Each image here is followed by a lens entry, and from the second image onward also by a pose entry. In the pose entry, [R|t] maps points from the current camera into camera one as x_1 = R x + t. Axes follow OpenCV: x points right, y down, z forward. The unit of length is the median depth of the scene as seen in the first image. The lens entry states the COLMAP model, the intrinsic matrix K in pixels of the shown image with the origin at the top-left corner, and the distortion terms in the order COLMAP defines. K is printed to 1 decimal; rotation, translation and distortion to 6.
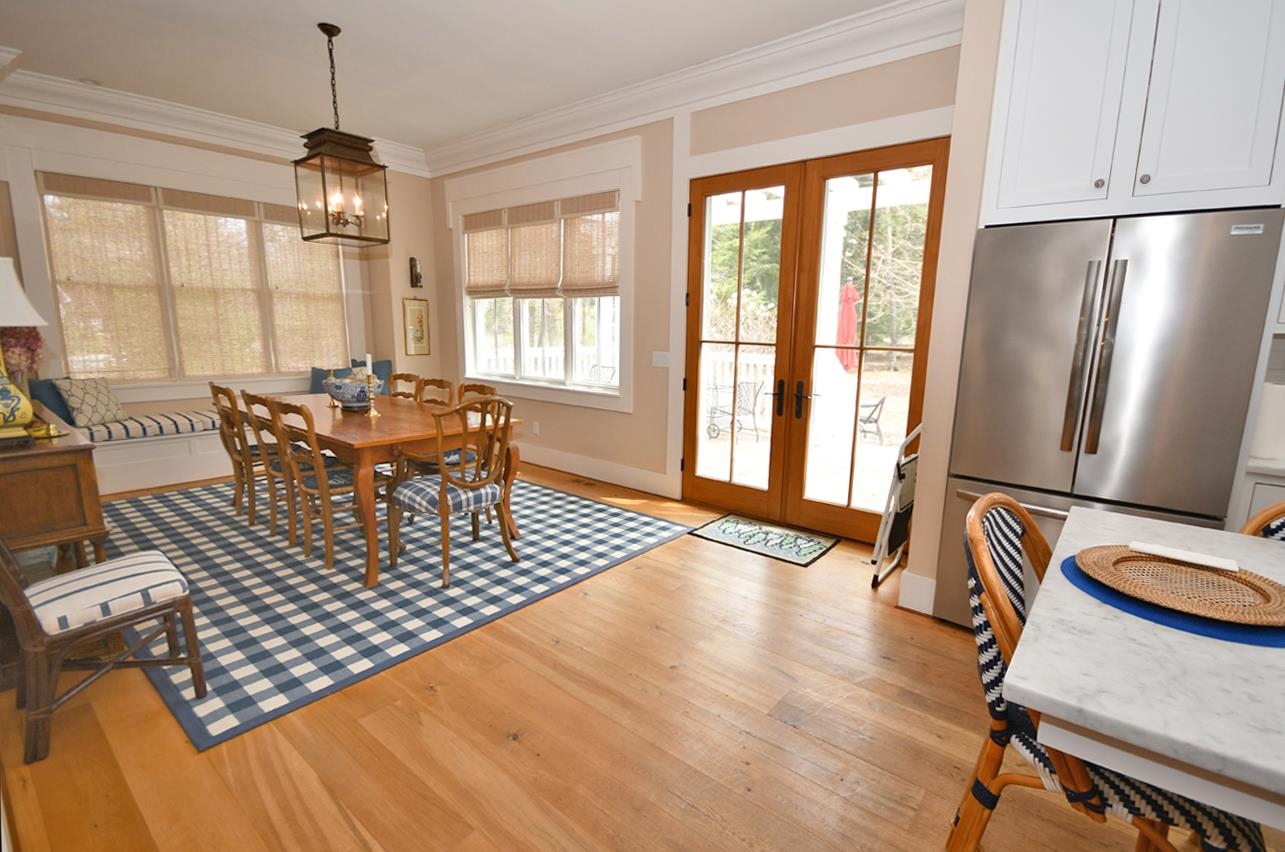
lens RADIAL K [[586.4, 0, 660.1], [0, 586.4, 429.6], [0, 0, 1]] dist [-0.000249, -0.000208]
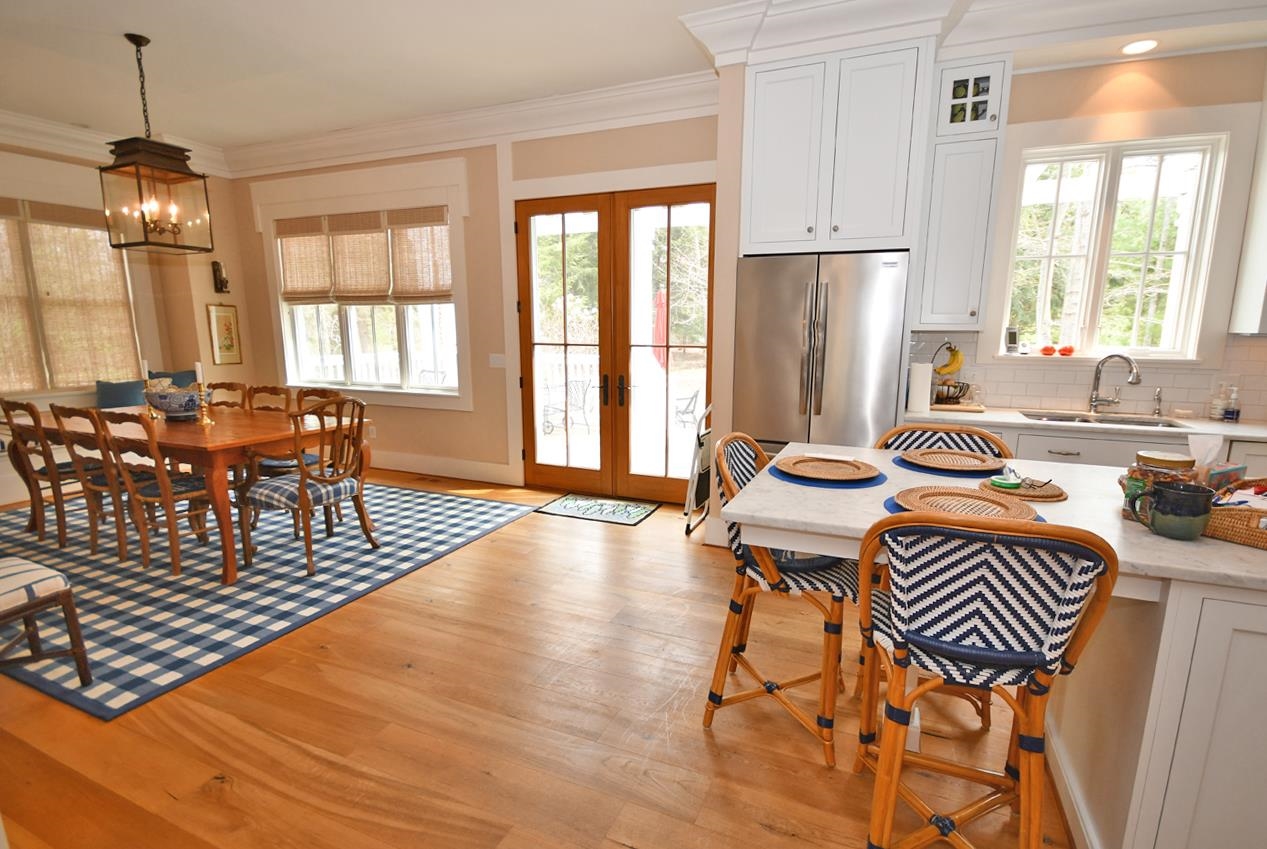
lens RADIAL K [[578.4, 0, 658.0], [0, 578.4, 429.7], [0, 0, 1]] dist [0.028280, -0.019172]
pose [[0.957959, -0.063021, 0.279899, -0.028726], [0.063785, 0.997943, 0.006386, 0.027364], [-0.279725, 0.011736, 0.960008, -0.165572]]
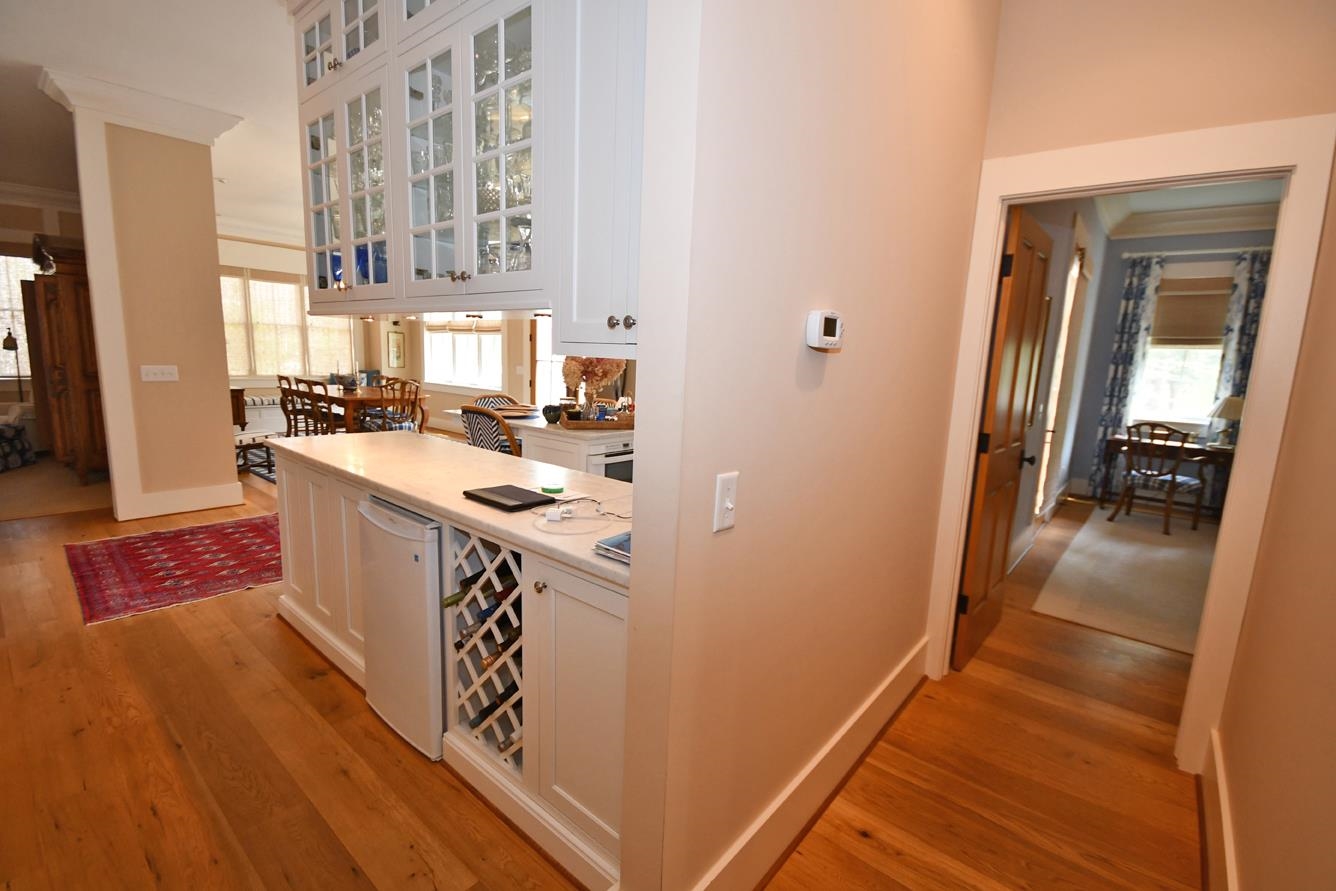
lens RADIAL K [[592.4, 0, 668.0], [0, 592.4, 445.5], [0, 0, 1]] dist [0.011622, -0.006788]
pose [[0.999375, 0.024723, -0.025264, 0.583326], [-0.025383, 0.999336, -0.026140, 0.169556], [0.024601, 0.026764, 0.999339, -0.929362]]
